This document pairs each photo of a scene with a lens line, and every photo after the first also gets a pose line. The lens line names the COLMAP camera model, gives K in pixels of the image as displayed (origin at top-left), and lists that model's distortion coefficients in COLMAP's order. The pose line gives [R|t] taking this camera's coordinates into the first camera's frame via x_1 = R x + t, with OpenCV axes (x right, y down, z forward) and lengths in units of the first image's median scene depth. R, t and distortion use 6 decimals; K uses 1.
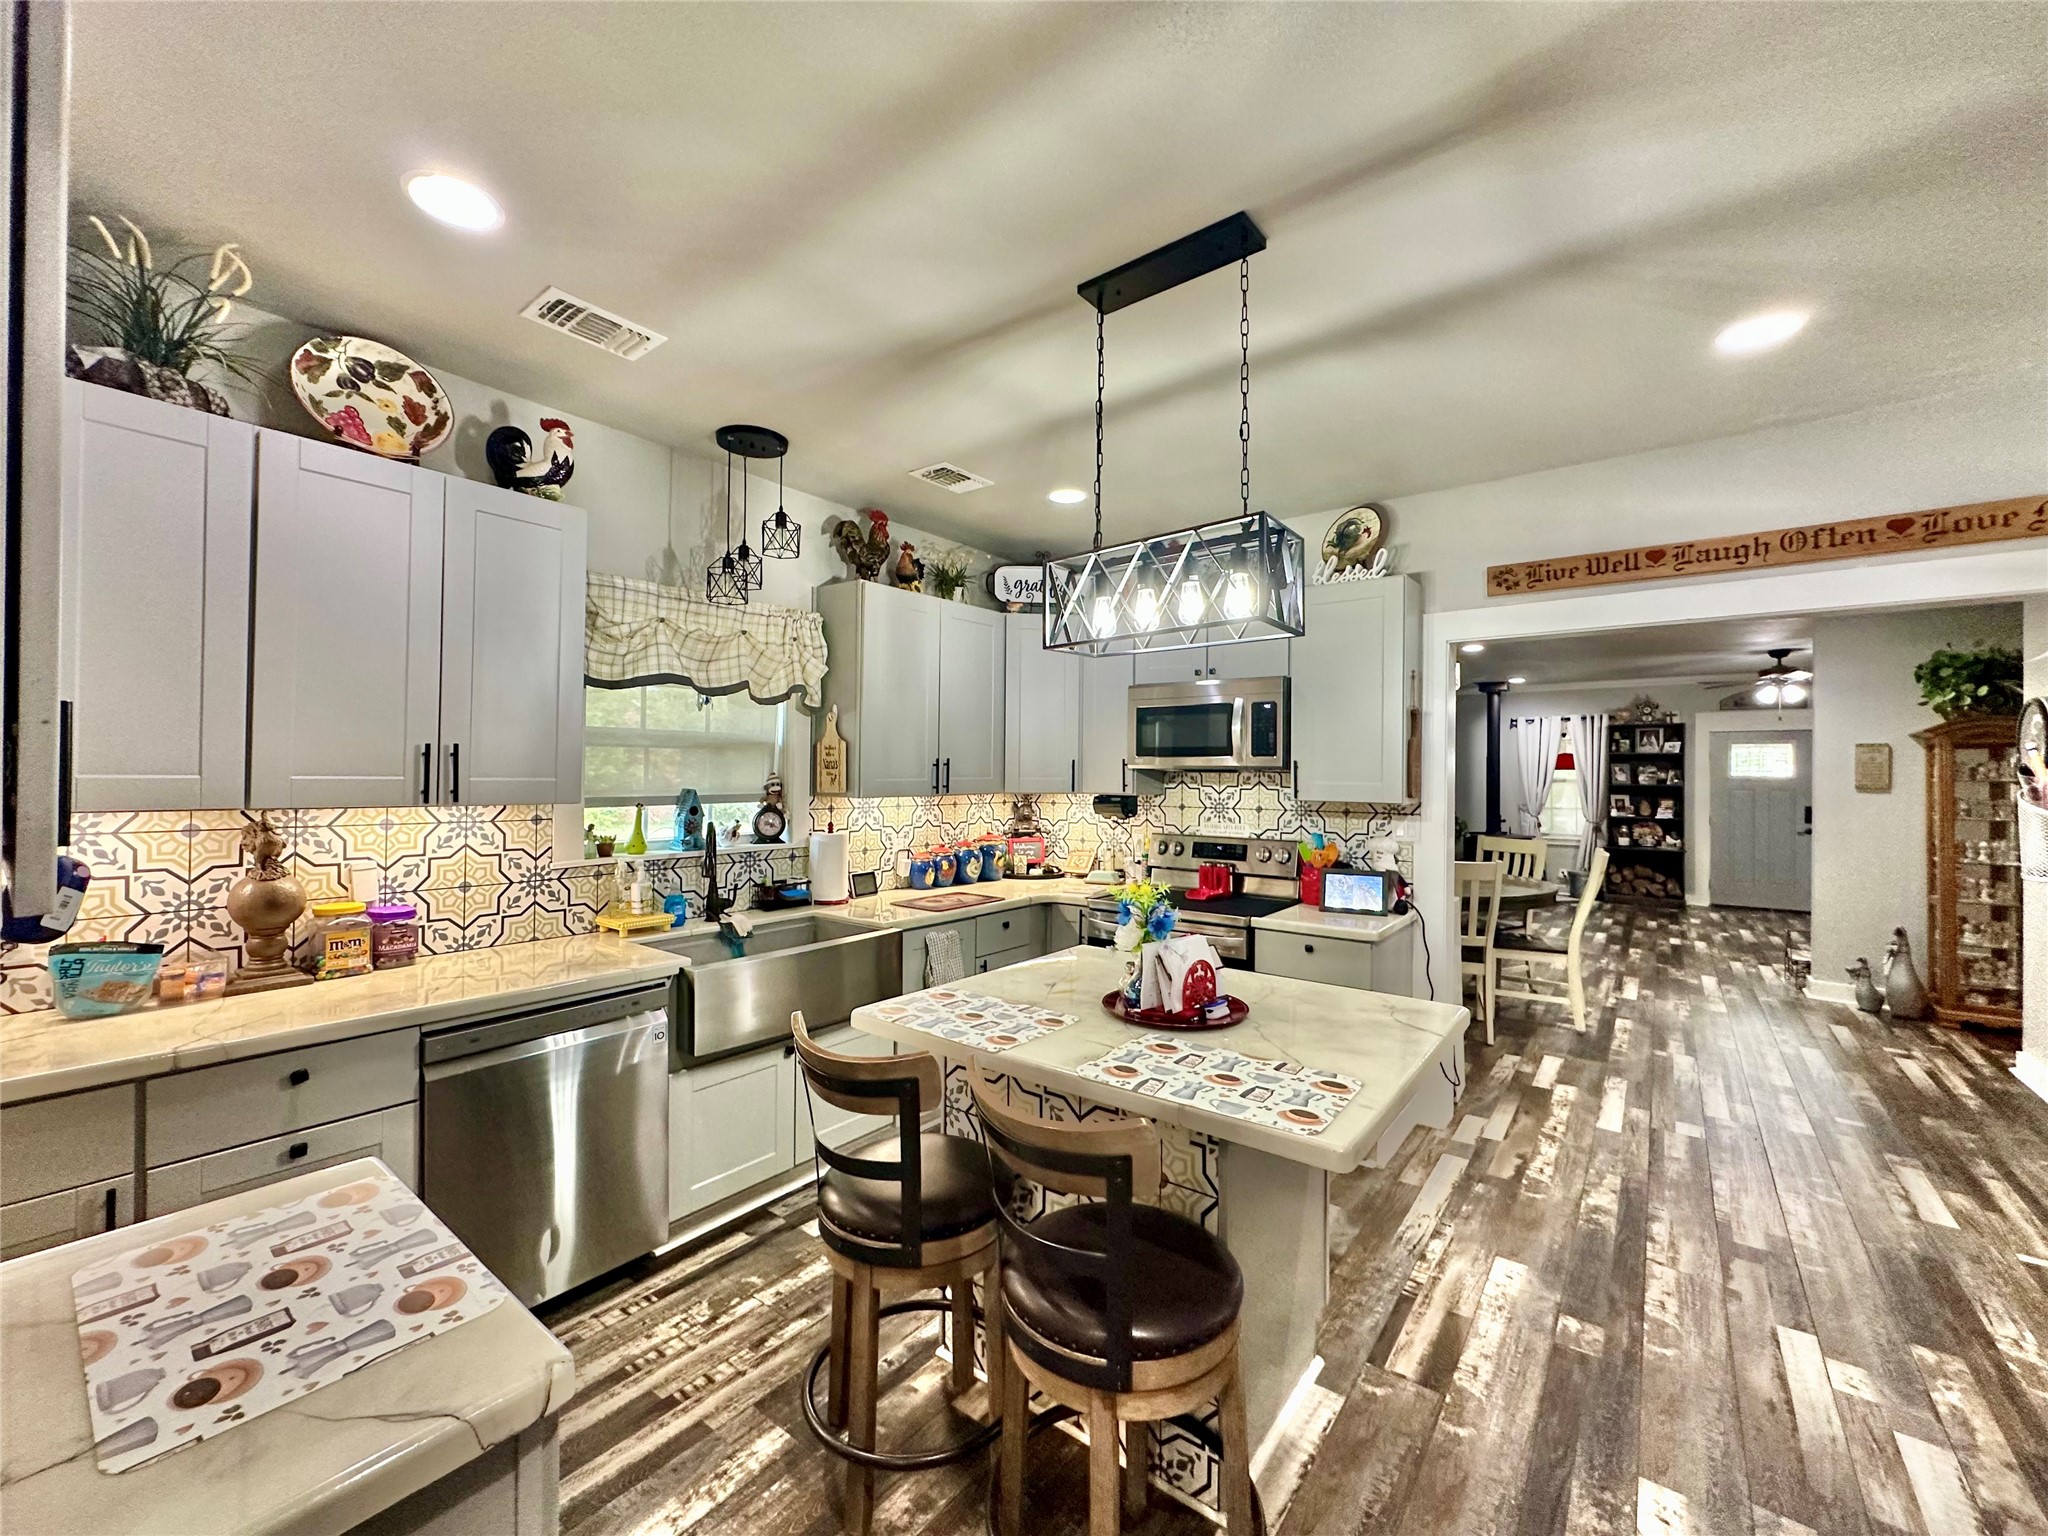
lens RADIAL K [[814.1, 0, 1024.2], [0, 814.1, 769.8], [0, 0, 1]] dist [-0.003115, 0.000813]
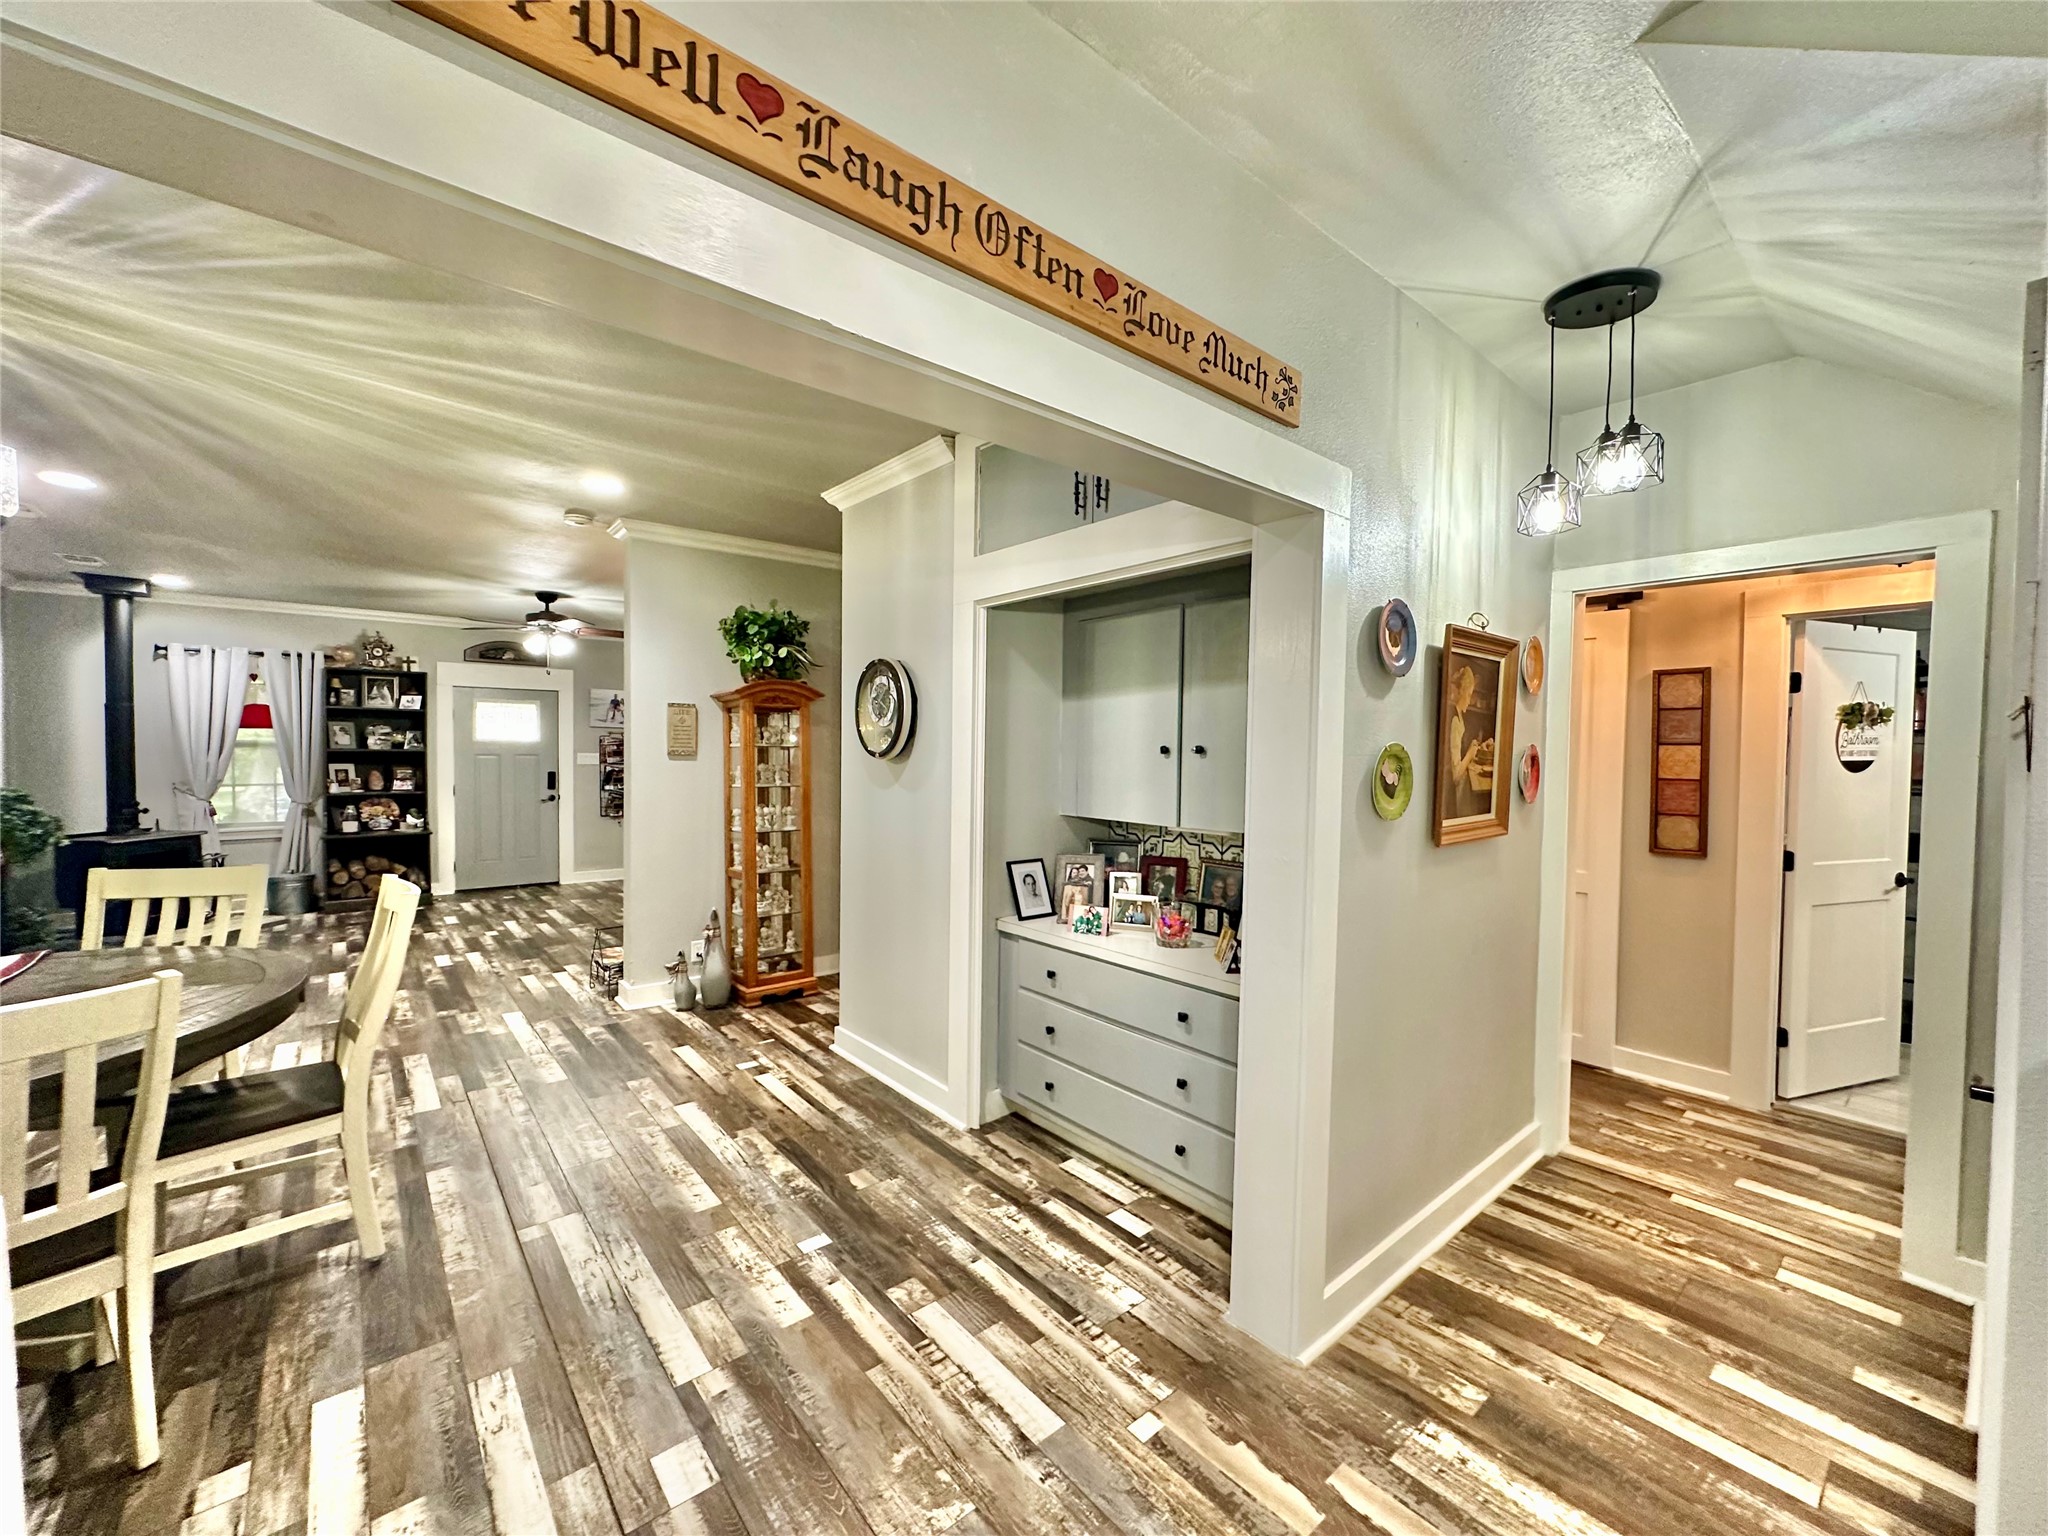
lens RADIAL K [[814.1, 0, 1020.6], [0, 814.1, 768.3], [0, 0, 1]] dist [-0.003115, 0.000813]
pose [[0.205549, -0.030432, 0.978174, 0.380818], [-0.014119, 0.999320, 0.034057, 0.003785], [-0.978545, -0.020811, 0.204979, 0.680648]]
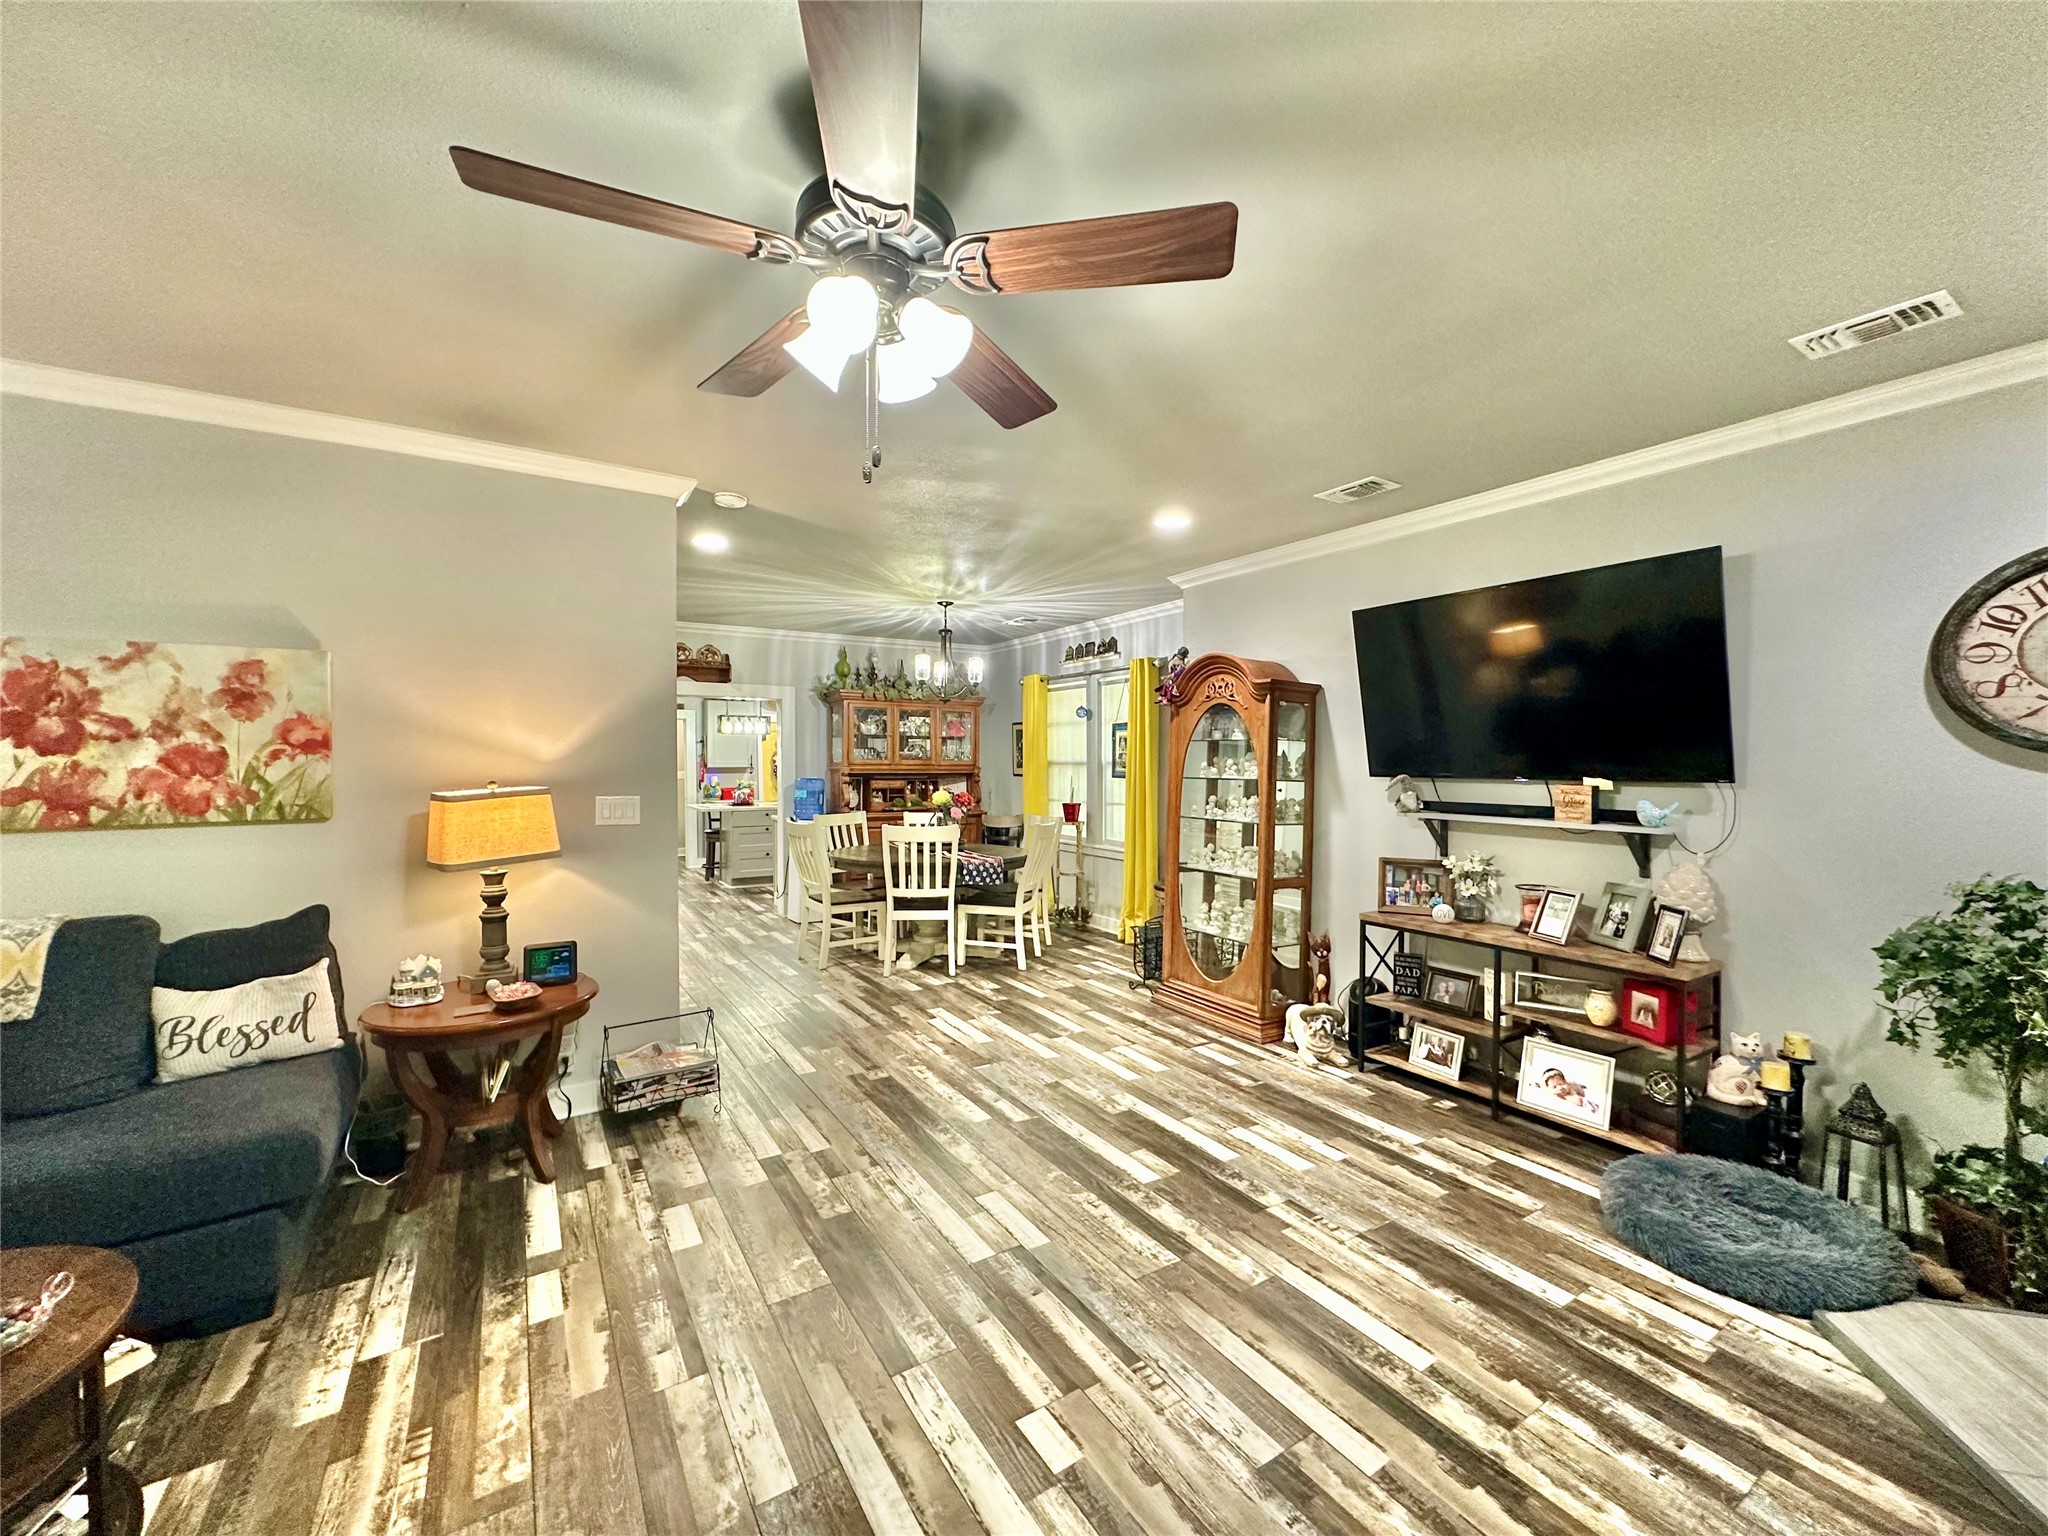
lens RADIAL K [[814.1, 0, 1027.0], [0, 814.1, 768.7], [0, 0, 1]] dist [-0.003115, 0.000813]
pose [[-0.330921, 0.001400, -0.943657, 2.309682], [0.001916, 0.999998, 0.000812, 0.029347], [0.943657, -0.001539, -0.330923, 2.293665]]
